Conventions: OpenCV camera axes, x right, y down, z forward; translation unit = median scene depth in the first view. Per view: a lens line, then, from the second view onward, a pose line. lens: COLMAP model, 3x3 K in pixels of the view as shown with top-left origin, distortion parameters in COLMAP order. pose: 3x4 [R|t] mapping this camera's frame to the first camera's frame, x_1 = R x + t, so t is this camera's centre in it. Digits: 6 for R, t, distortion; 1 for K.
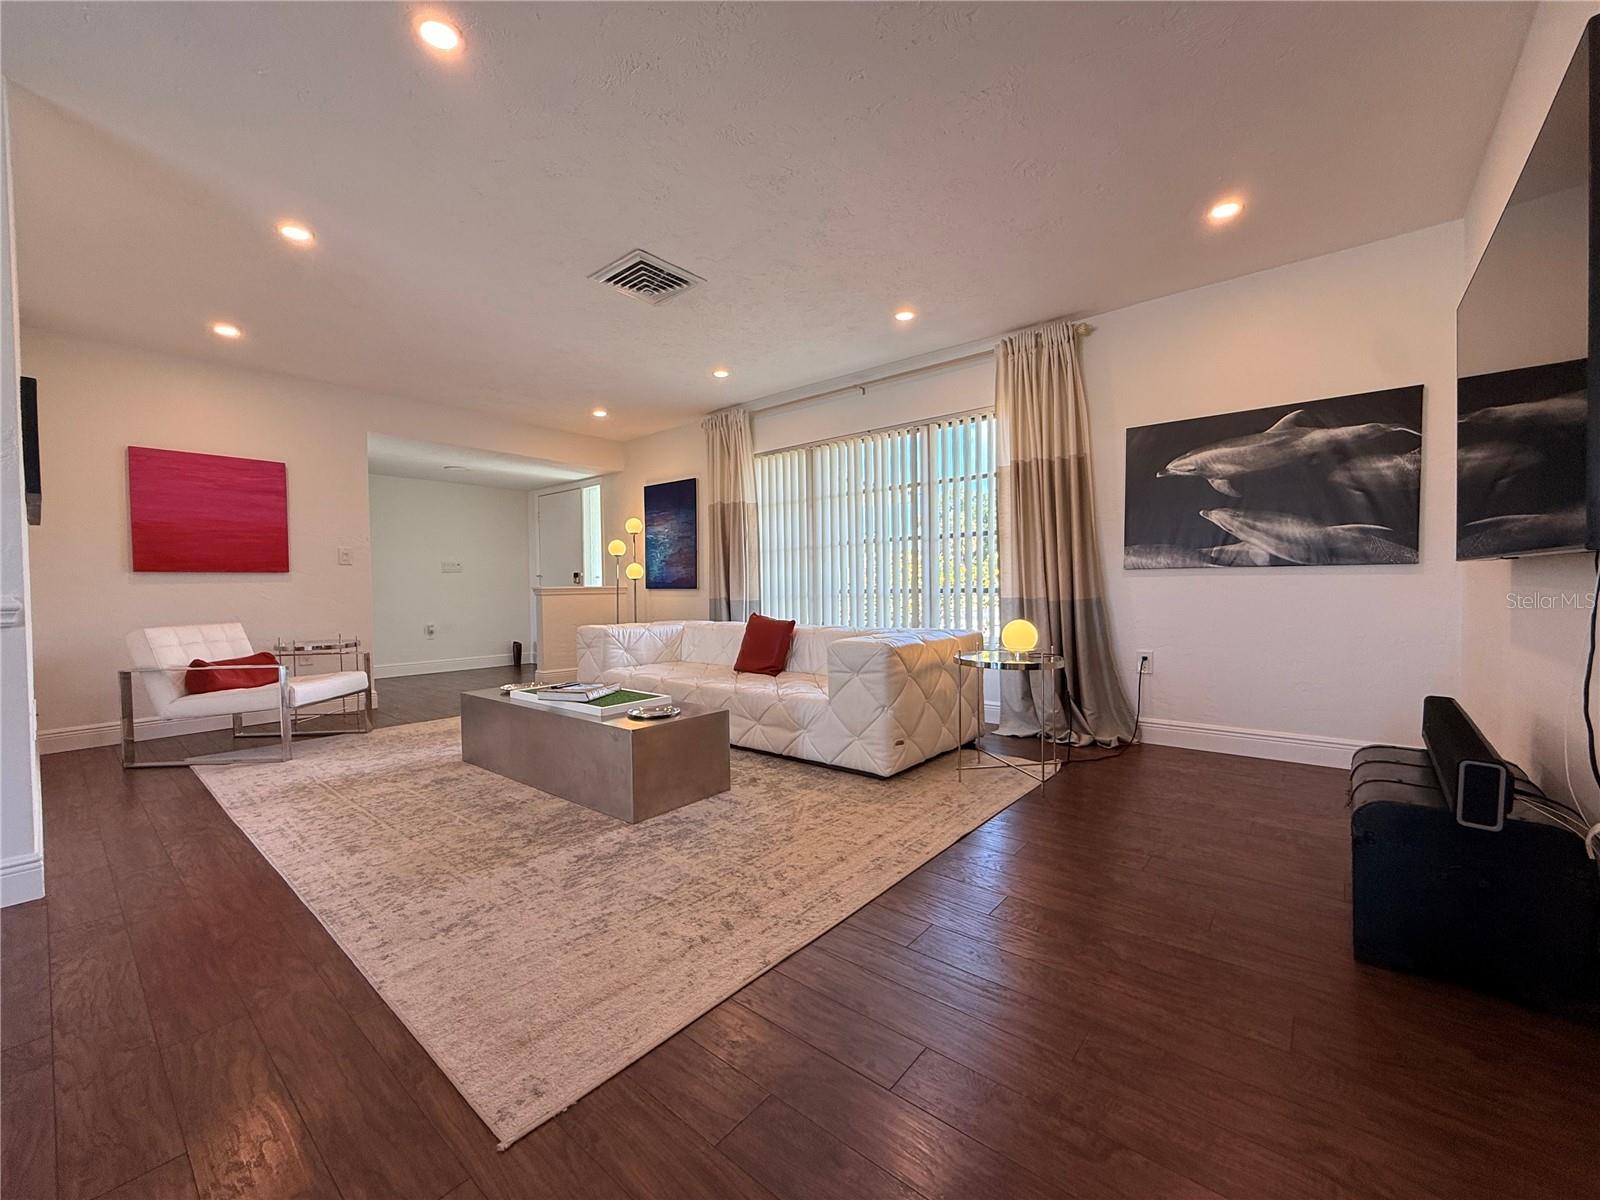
lens RADIAL K [[639.7, 0, 794.3], [0, 639.7, 600.3], [0, 0, 1]] dist [-0.001652, 0.000682]
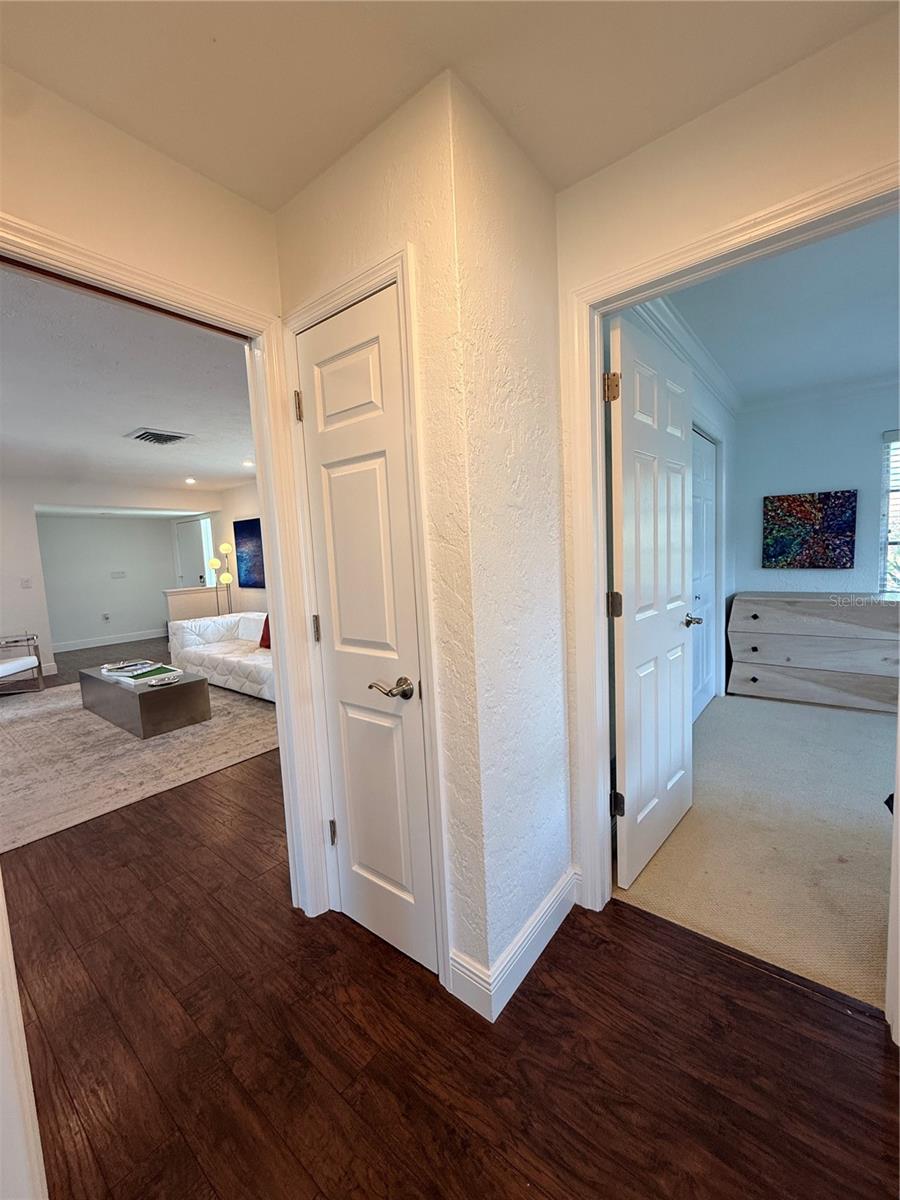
lens RADIAL K [[479.8, 0, 454.4], [0, 479.8, 596.8], [0, 0, 1]] dist [-0.001652, 0.000682]
pose [[0.999098, -0.035884, 0.022693, 0.677535], [0.034055, 0.996494, 0.076414, -0.169540], [-0.025355, -0.075573, 0.996818, -0.465833]]
